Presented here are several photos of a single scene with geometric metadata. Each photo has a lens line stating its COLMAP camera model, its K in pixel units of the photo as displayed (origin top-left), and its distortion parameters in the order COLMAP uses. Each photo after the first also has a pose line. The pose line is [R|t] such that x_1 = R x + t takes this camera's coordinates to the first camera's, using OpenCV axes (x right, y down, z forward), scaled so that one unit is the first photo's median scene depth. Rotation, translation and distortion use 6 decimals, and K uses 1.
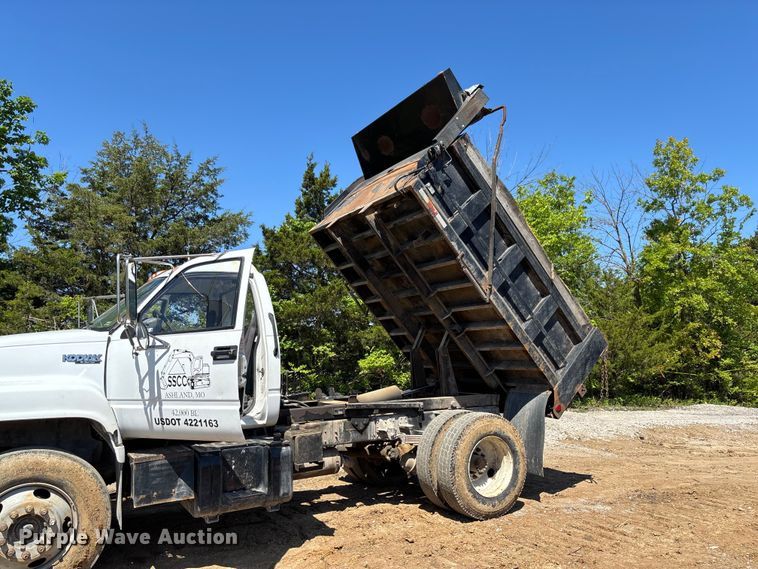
lens RADIAL K [[581.5, 0, 379.0], [0, 581.5, 284.5], [0, 0, 1]] dist [0.018028, 0.004094]
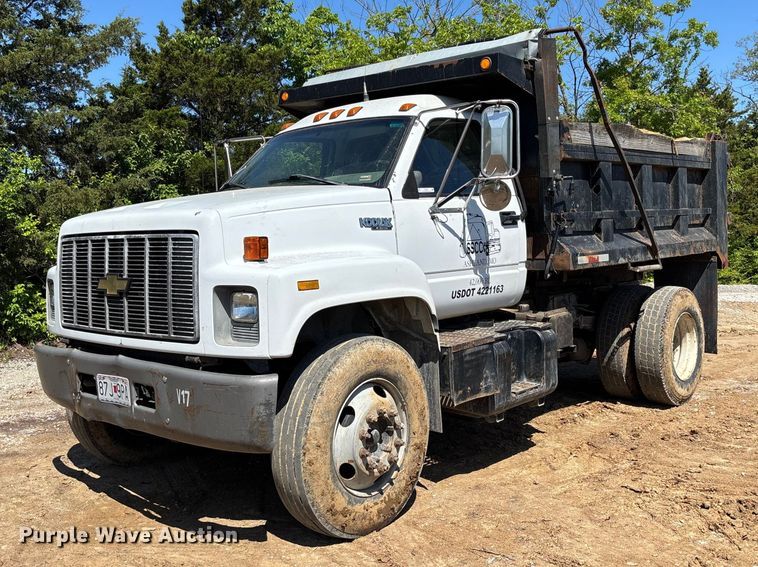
lens RADIAL K [[792.6, 0, 362.1], [0, 792.6, 255.0], [0, 0, 1]] dist [0.138413, -0.383695]
pose [[0.961758, -0.020102, 0.273164, -0.569690], [-0.020361, 0.989297, 0.144490, 0.013772], [-0.273144, -0.144526, 0.951054, 0.013757]]
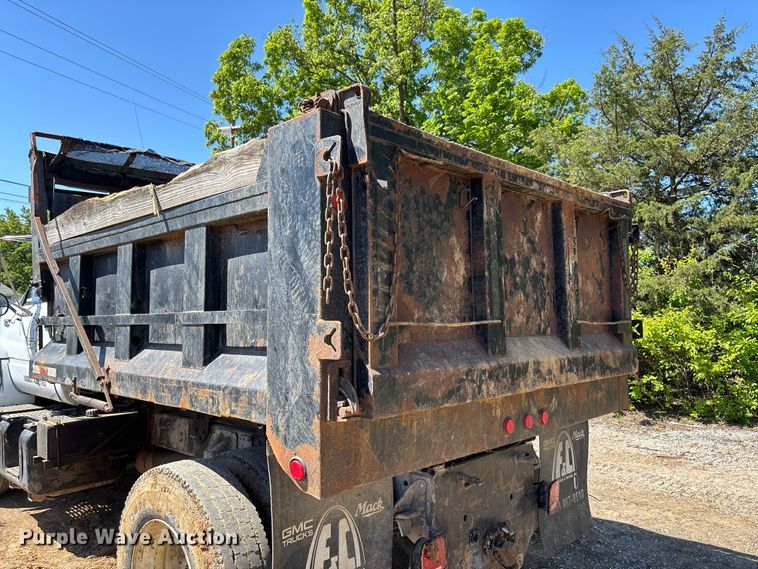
lens RADIAL K [[580.7, 0, 379.0], [0, 580.7, 284.5], [0, 0, 1]] dist [0.062072, -0.102732]
pose [[0.249518, -0.037748, -0.967634, 0.630716], [0.117207, 0.993071, -0.008517, 0.105964], [0.961251, -0.111288, 0.252213, 1.027038]]
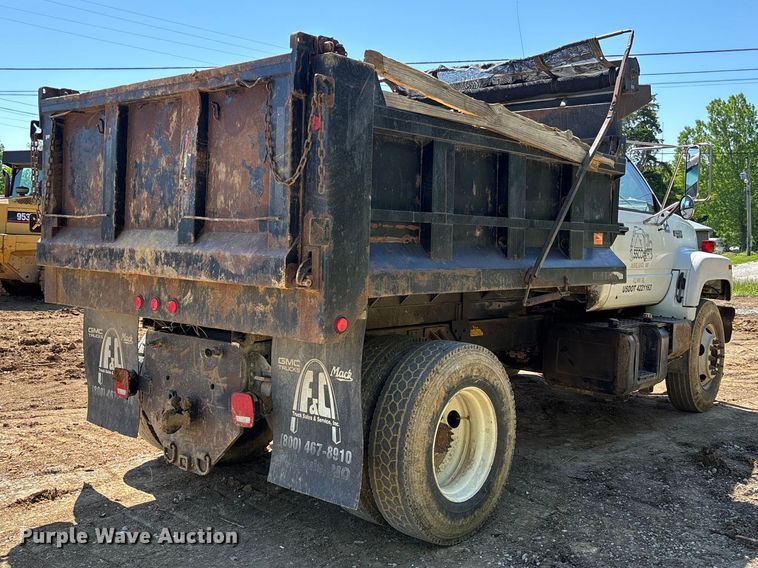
lens RADIAL K [[792.8, 0, 361.0], [0, 792.8, 262.9], [0, 0, 1]] dist [0.177872, -0.524298]
pose [[-0.957727, 0.007462, -0.287583, 0.257638], [0.029414, 0.996965, -0.072087, 0.237270], [0.286172, -0.077499, -0.955039, 1.944089]]
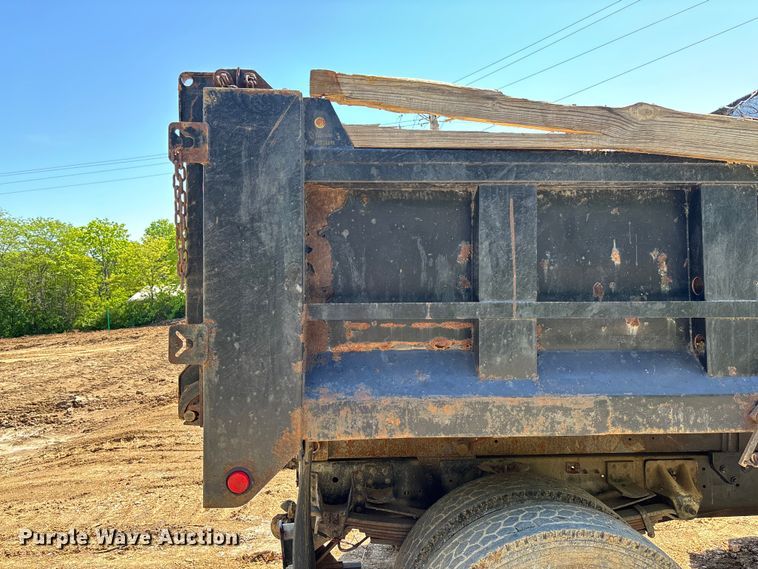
lens RADIAL K [[574.7, 0, 384.1], [0, 574.7, 290.6], [0, 0, 1]] dist [0.075525, -0.100251]
pose [[-0.883240, 0.028603, 0.468047, -0.084311], [-0.027618, 0.993232, -0.112813, 0.178767], [-0.468106, -0.112568, -0.876473, 1.617085]]
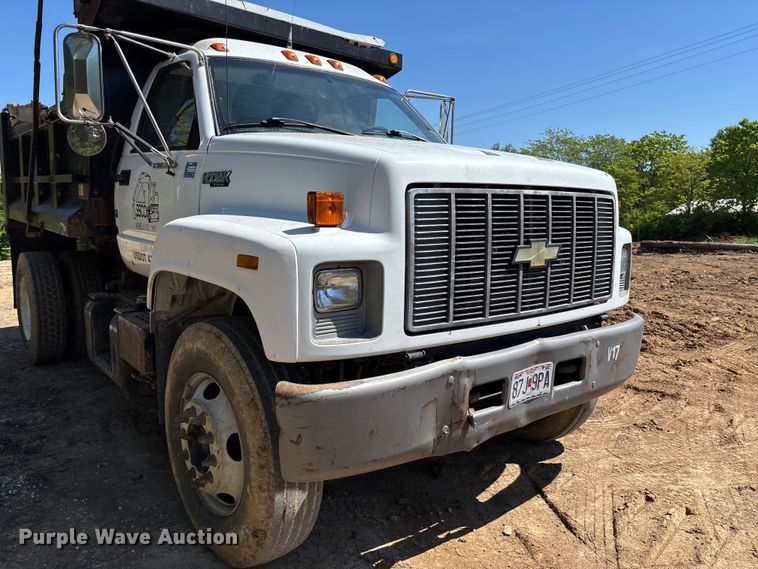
lens RADIAL K [[574.7, 0, 384.1], [0, 574.7, 290.6], [0, 0, 1]] dist [0.075525, -0.100251]
pose [[-0.144660, -0.135481, 0.980162, -0.970943], [-0.140347, 0.983376, 0.115212, 0.139785], [-0.979478, -0.120896, -0.161269, 0.906685]]
